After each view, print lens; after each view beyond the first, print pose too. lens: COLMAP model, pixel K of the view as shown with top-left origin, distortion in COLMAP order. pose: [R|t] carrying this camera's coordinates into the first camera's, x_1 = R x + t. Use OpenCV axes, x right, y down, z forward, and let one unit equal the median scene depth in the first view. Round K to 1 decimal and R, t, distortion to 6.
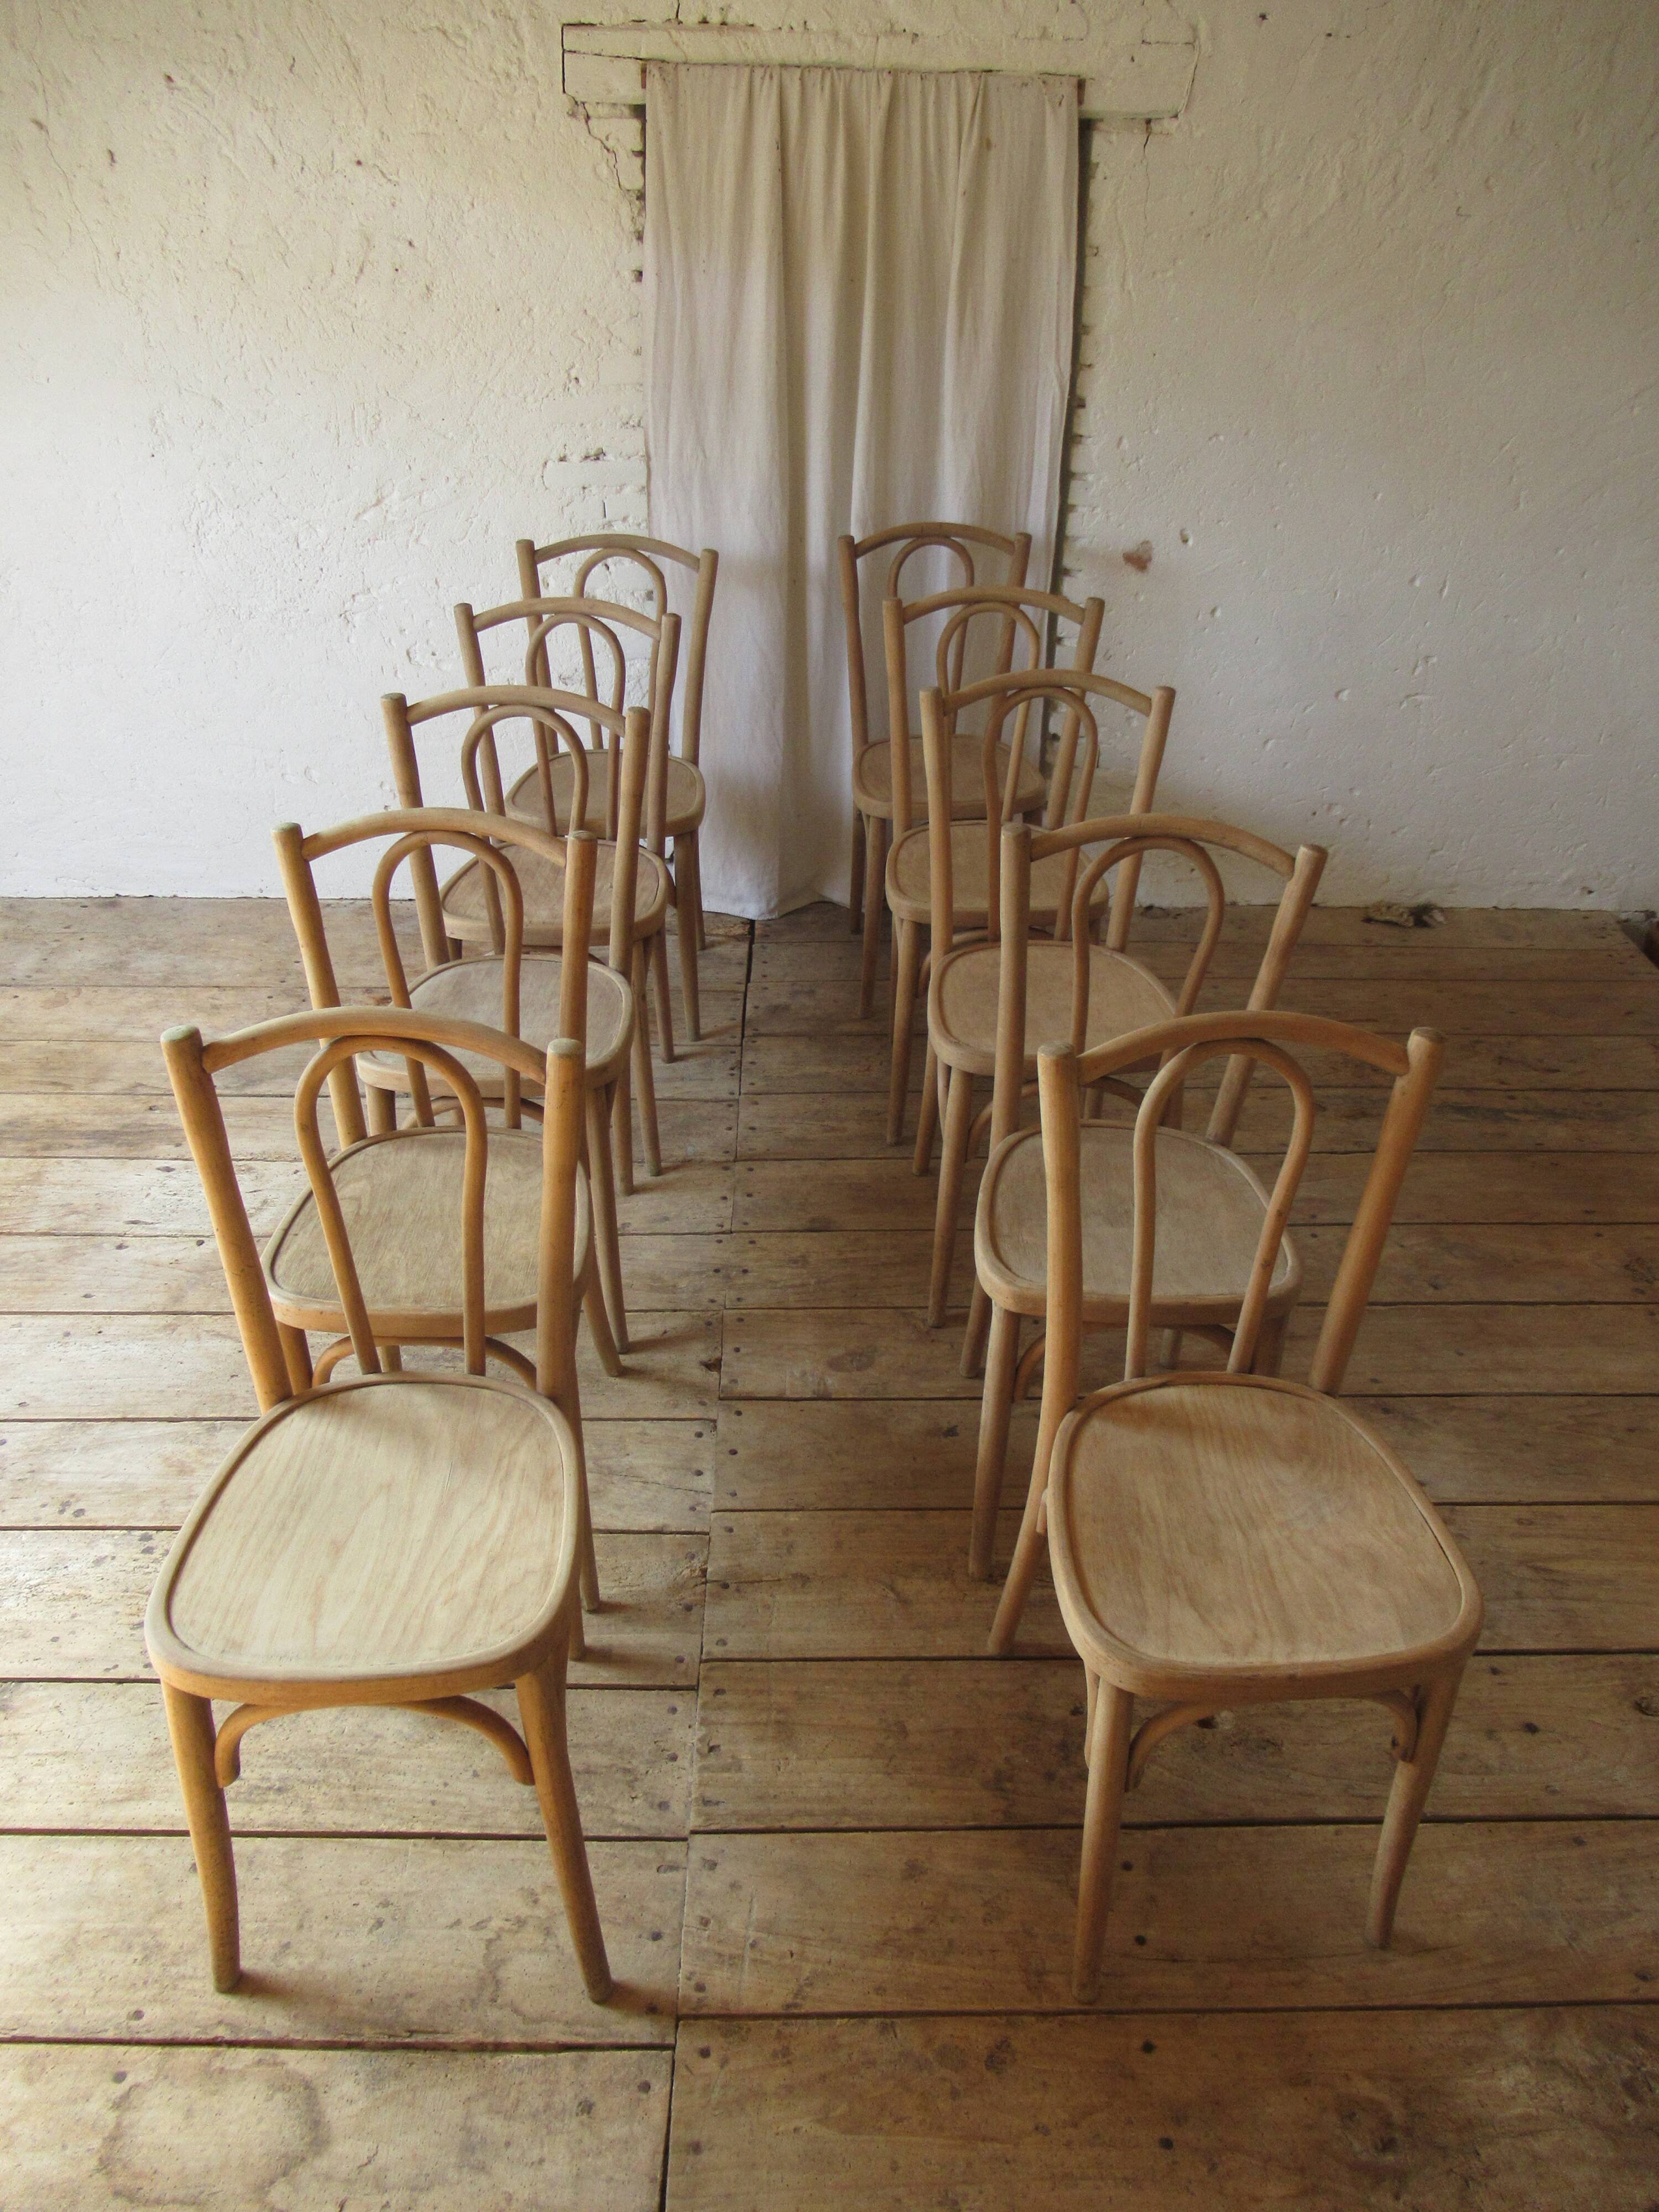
lens RADIAL K [[1656.7, 0, 827.0], [0, 1656.7, 1115.6], [0, 0, 1]] dist [-0.012333, 0.003847]
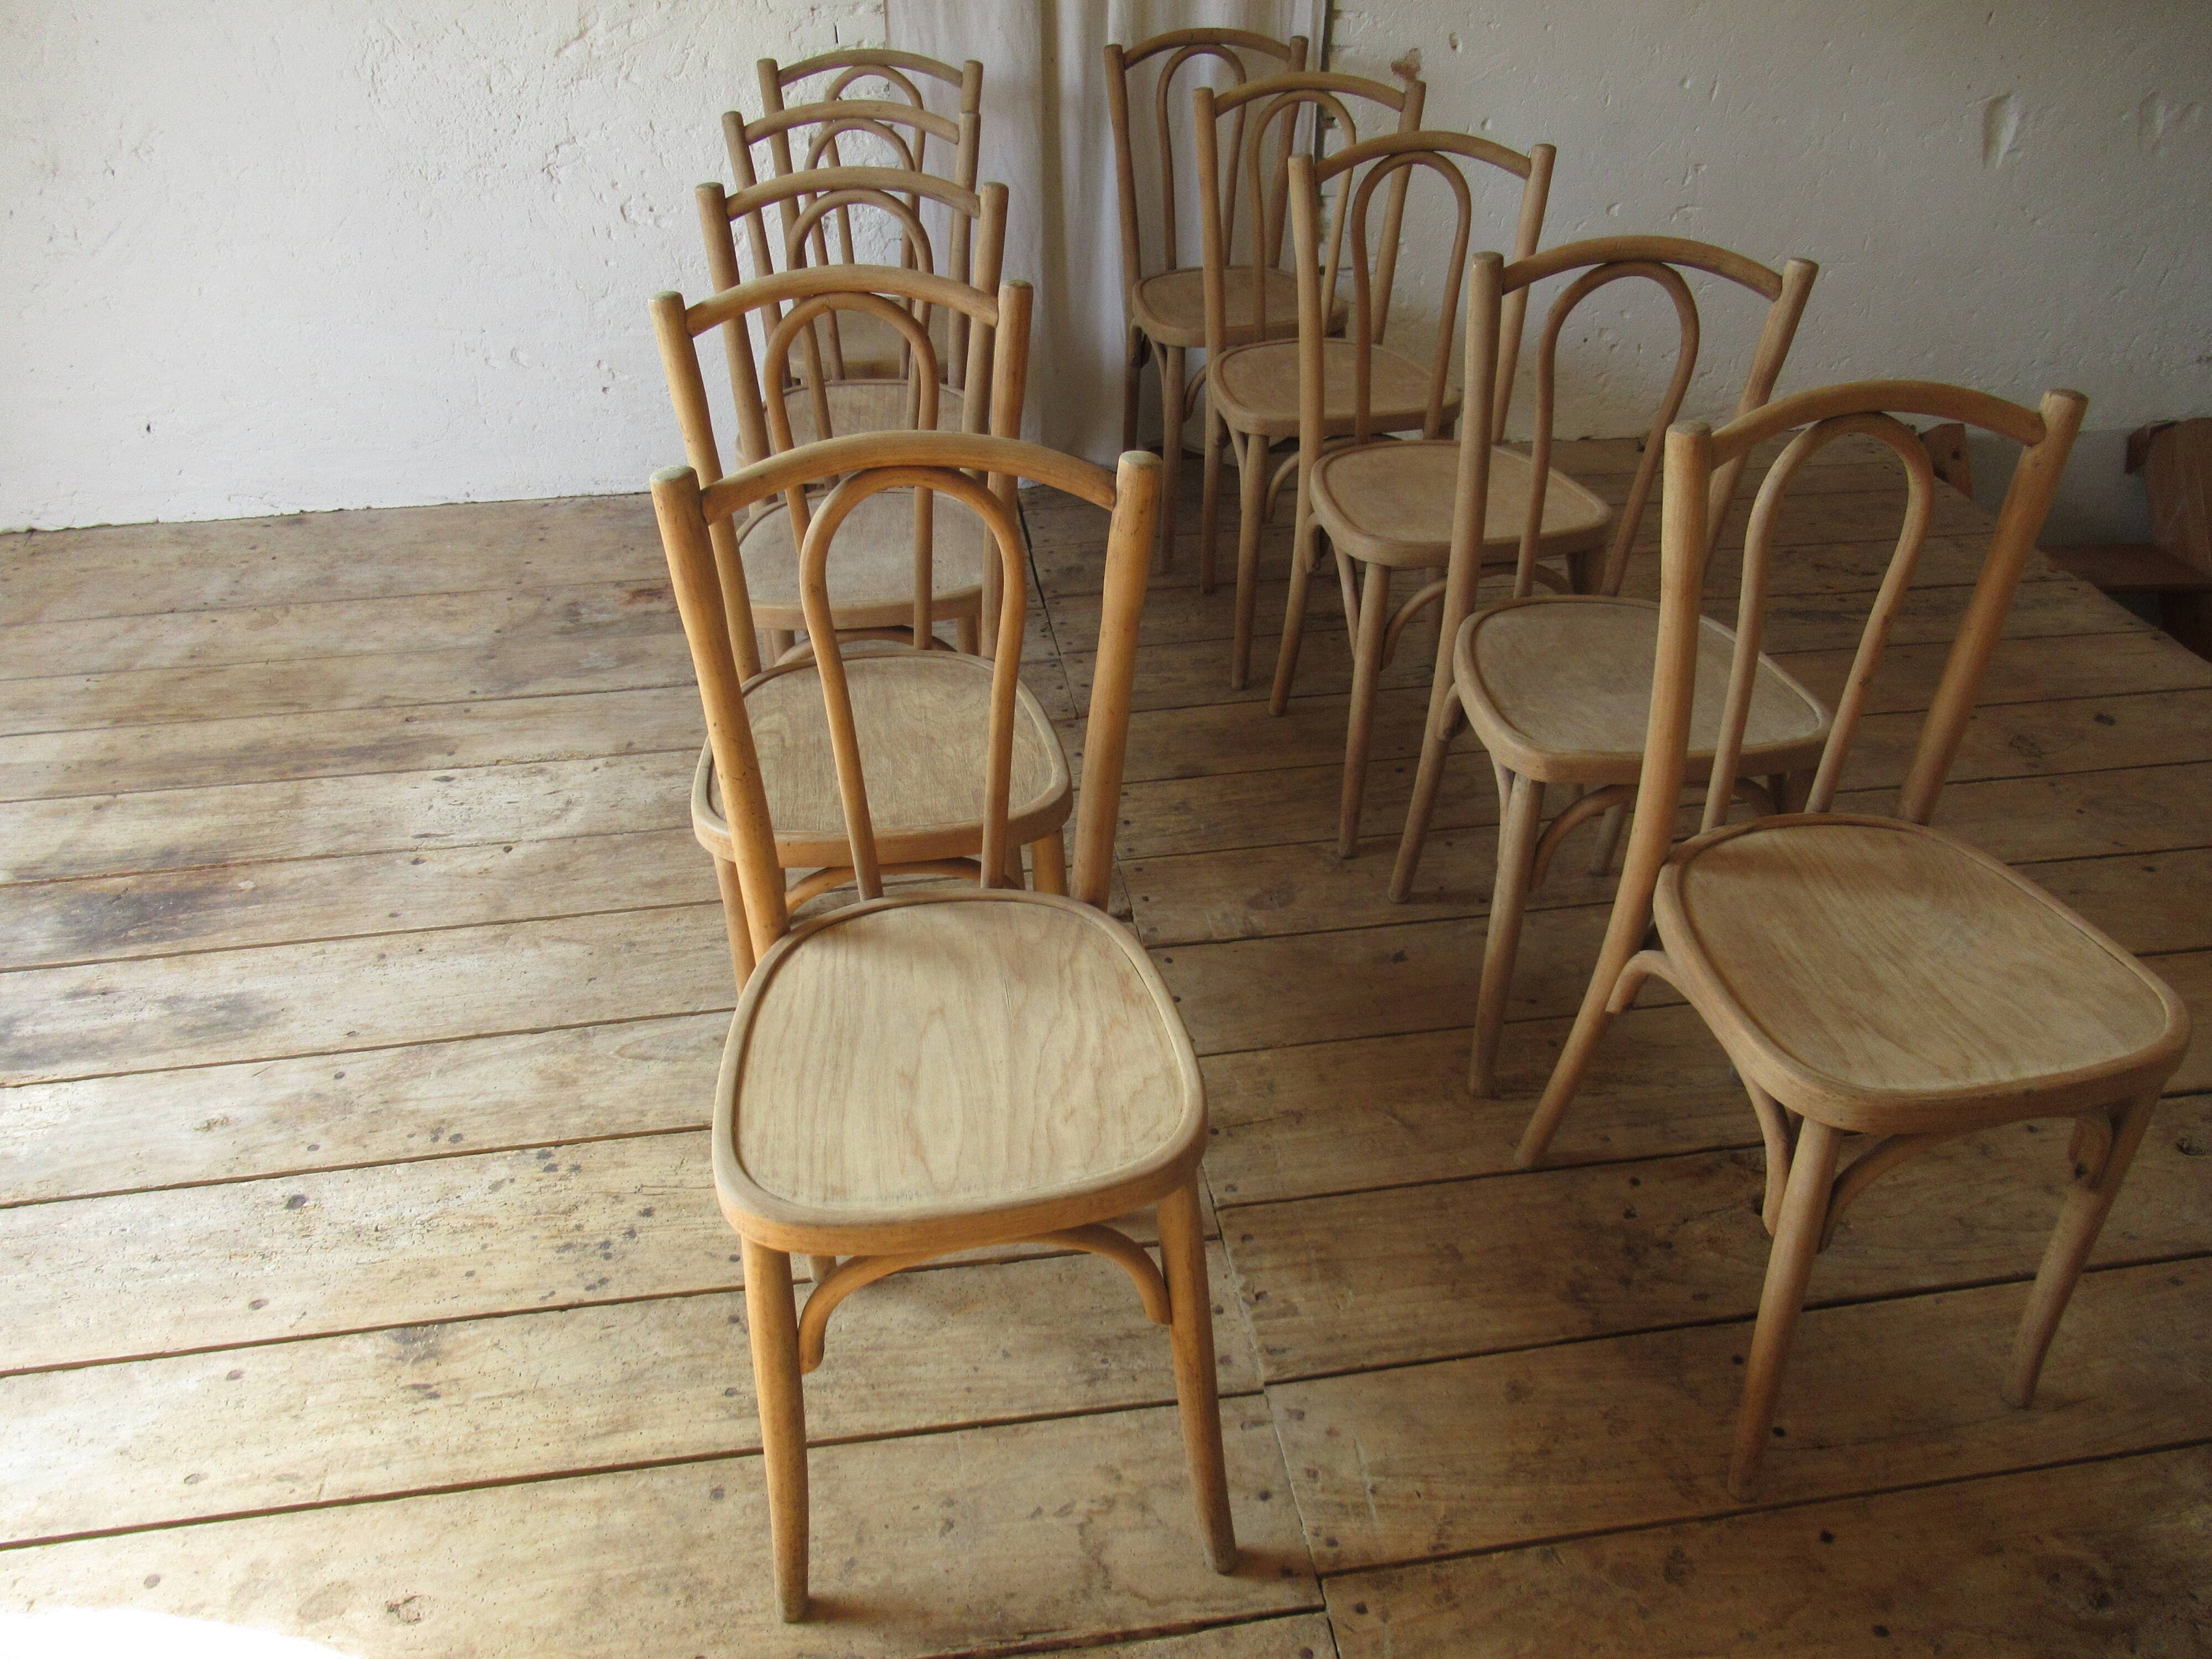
lens RADIAL K [[1656.7, 0, 1097.5], [0, 1656.7, 845.3], [0, 0, 1]] dist [-0.012333, 0.003847]
pose [[0.990410, -0.089986, 0.104834, -0.223463], [0.086146, 0.995454, 0.040613, 0.092457], [-0.108012, -0.031192, 0.993660, 0.121590]]
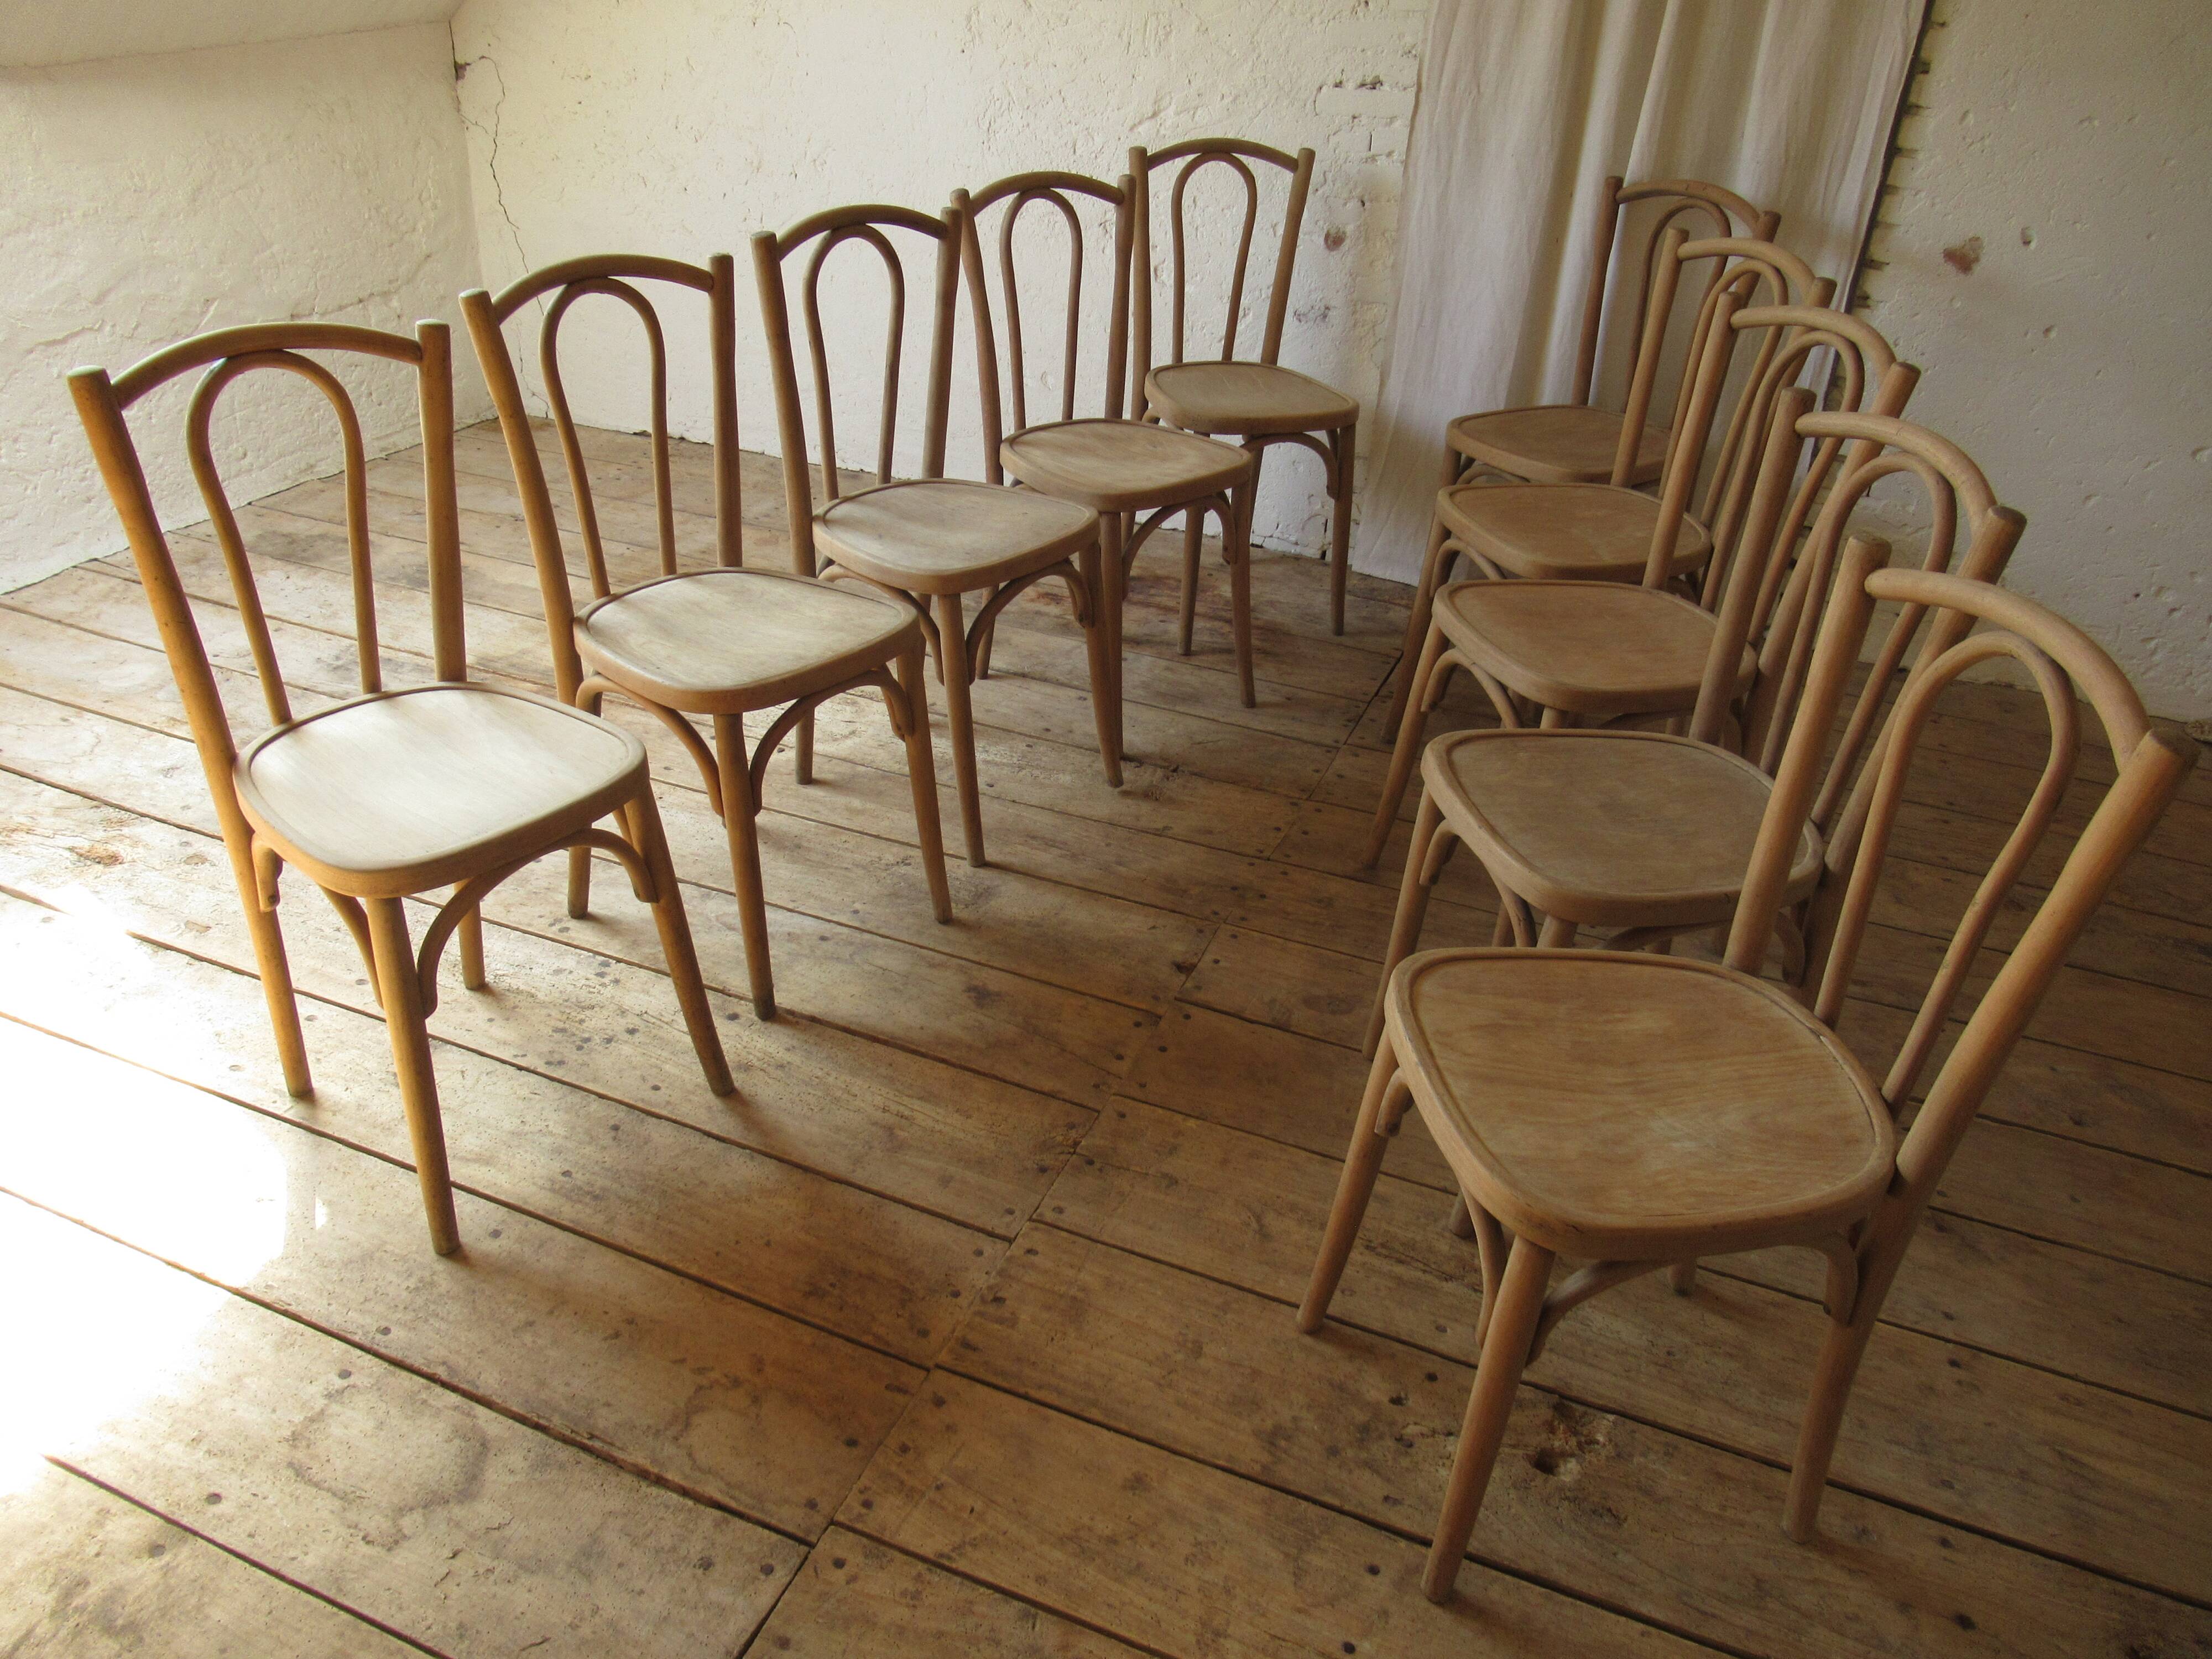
lens RADIAL K [[1656.7, 0, 1090.6], [0, 1656.7, 834.8], [0, 0, 1]] dist [-0.012333, 0.003847]
pose [[0.915429, 0.226683, -0.332571, 0.226057], [-0.238329, 0.971166, 0.005936, 0.106453], [0.324328, 0.073827, 0.943059, 0.111731]]
